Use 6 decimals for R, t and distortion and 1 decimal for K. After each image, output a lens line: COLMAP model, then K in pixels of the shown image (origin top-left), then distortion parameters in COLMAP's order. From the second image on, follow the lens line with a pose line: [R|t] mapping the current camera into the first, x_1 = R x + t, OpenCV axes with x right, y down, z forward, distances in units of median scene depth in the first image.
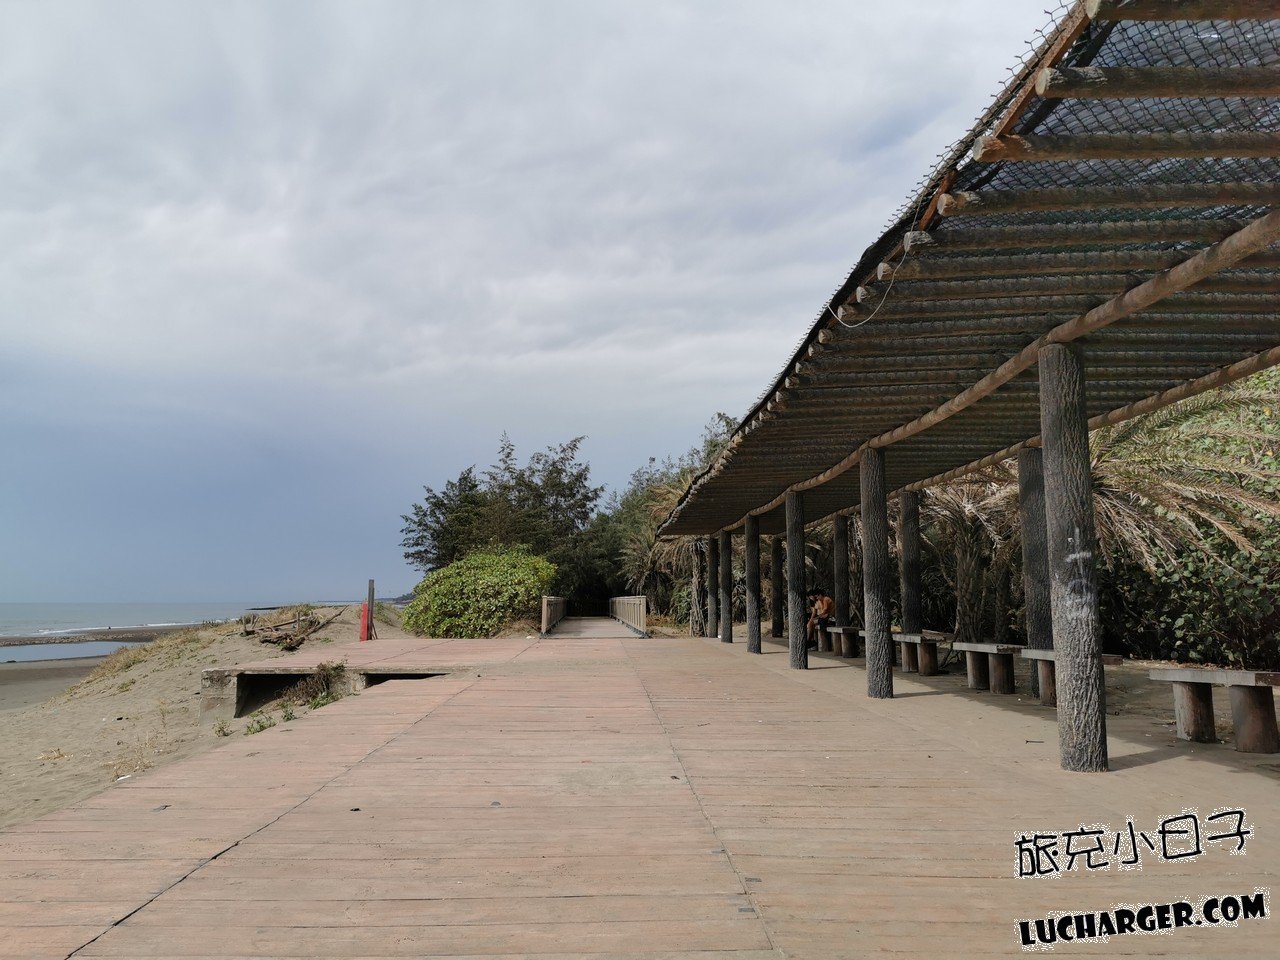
lens RADIAL K [[1001.3, 0, 640.0], [0, 1001.3, 480.0], [0, 0, 1]] dist [-0.000259, 0.000046]
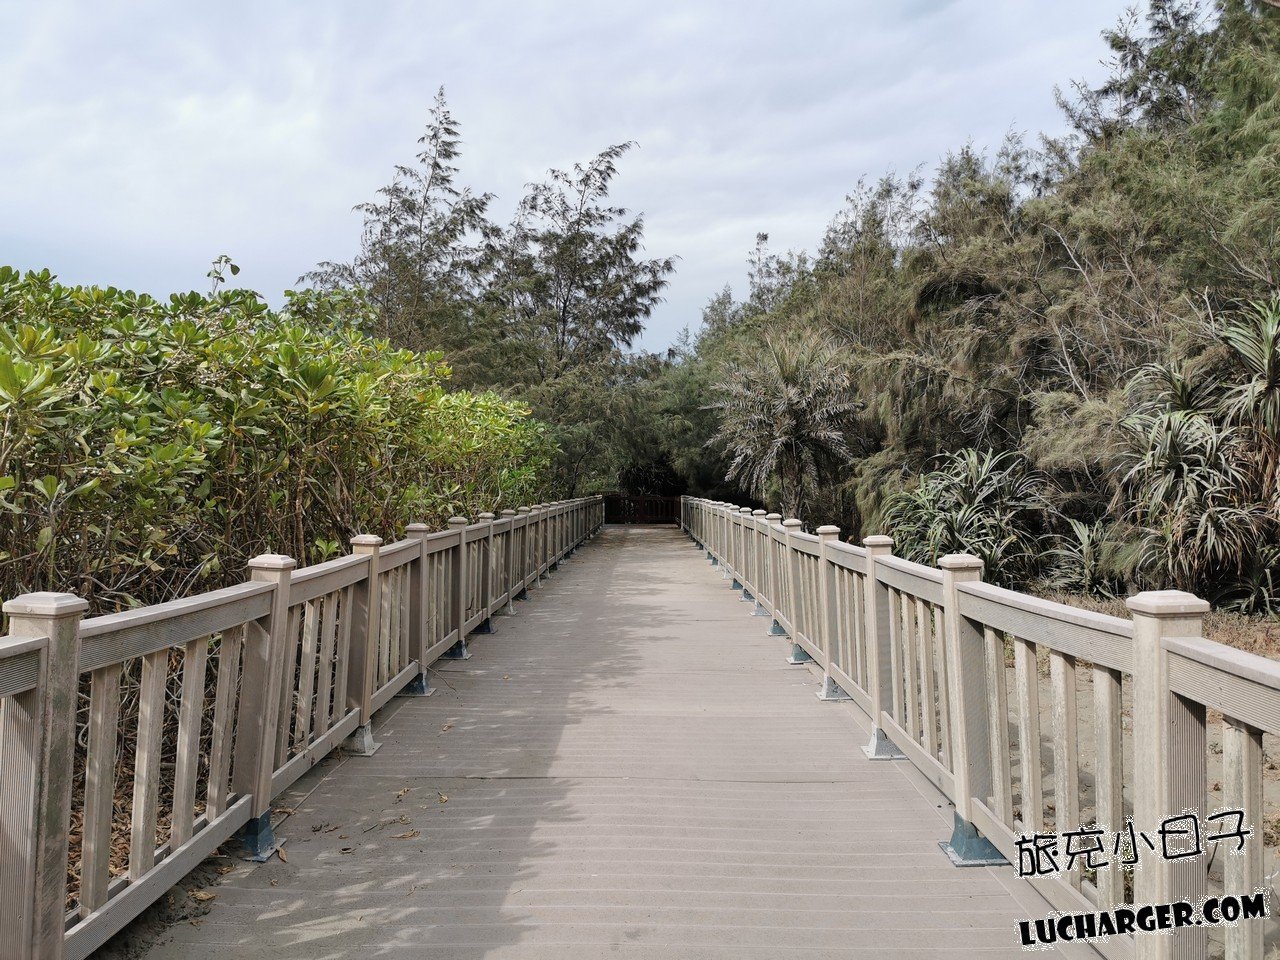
lens RADIAL K [[1001.3, 0, 640.0], [0, 1001.3, 480.0], [0, 0, 1]] dist [-0.000259, 0.000046]
pose [[0.999452, -0.000803, -0.033095, -0.035961], [0.004331, 0.994287, 0.106651, 0.059469], [0.032820, -0.106735, 0.993746, 0.530568]]
